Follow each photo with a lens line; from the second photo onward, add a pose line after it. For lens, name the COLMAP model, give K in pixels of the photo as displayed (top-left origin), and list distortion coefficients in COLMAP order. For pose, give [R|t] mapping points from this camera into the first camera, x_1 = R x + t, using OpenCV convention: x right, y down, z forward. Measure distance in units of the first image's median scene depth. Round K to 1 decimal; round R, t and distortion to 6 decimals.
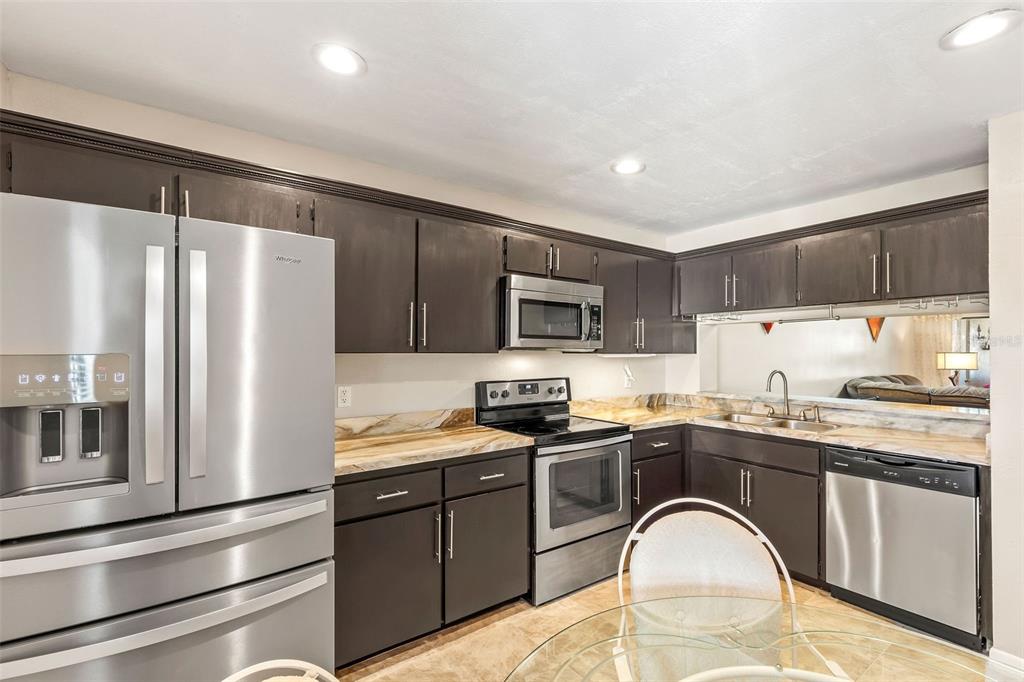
lens RADIAL K [[464.5, 0, 515.0], [0, 464.5, 350.2], [0, 0, 1]] dist [0.008806, -0.003044]
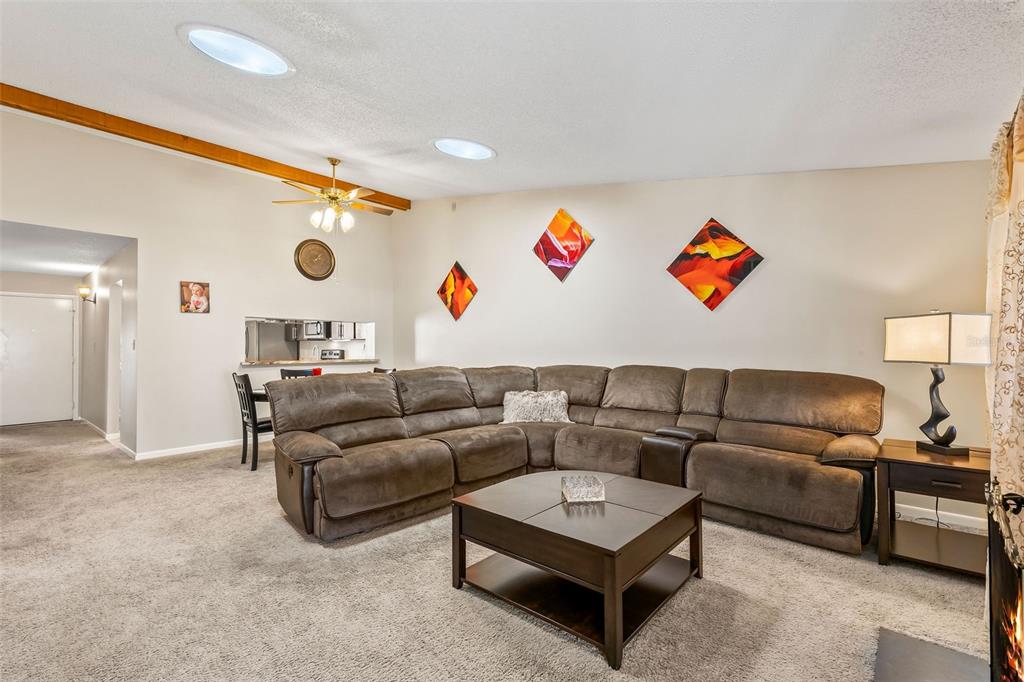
lens RADIAL K [[464.5, 0, 520.4], [0, 464.5, 342.8], [0, 0, 1]] dist [0.008806, -0.003044]
pose [[0.222935, -0.017370, -0.974679, 3.129025], [0.005811, 0.999847, -0.016490, 0.075833], [0.974816, -0.001988, 0.223002, 1.568463]]
